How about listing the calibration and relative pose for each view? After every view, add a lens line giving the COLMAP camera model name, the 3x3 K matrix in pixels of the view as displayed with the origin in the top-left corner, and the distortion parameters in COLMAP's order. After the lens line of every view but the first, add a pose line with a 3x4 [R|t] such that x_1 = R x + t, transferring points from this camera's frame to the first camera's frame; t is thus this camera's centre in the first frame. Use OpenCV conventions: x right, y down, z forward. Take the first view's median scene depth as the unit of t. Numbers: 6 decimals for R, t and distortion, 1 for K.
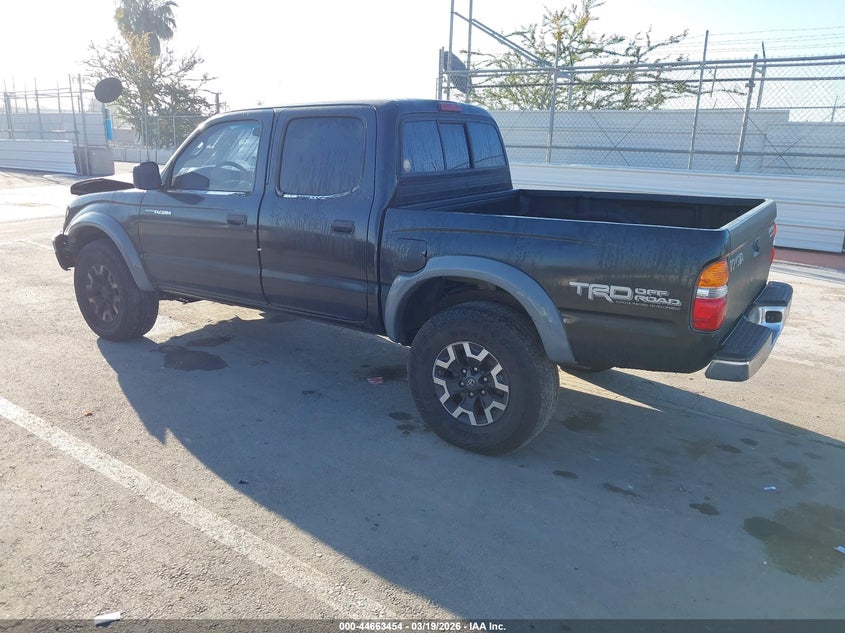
lens RADIAL K [[649.5, 0, 422.5], [0, 649.5, 316.5], [0, 0, 1]] dist [0.002510, -0.007328]
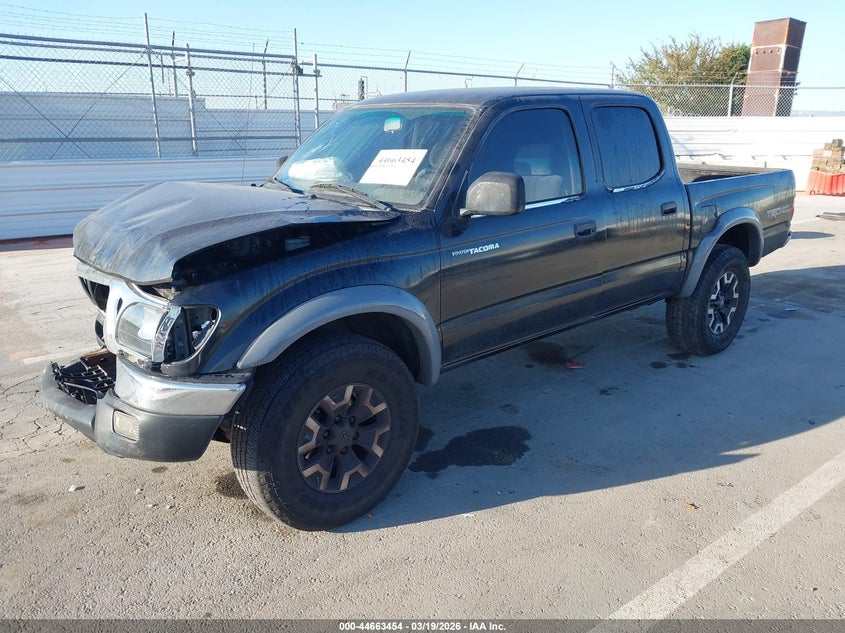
lens RADIAL K [[649.5, 0, 422.5], [0, 649.5, 316.5], [0, 0, 1]] dist [0.002510, -0.007328]
pose [[0.284957, -0.285457, 0.915049, -1.198284], [0.266189, 0.940645, 0.210547, -0.286732], [-0.920838, 0.183579, 0.344029, 0.969904]]
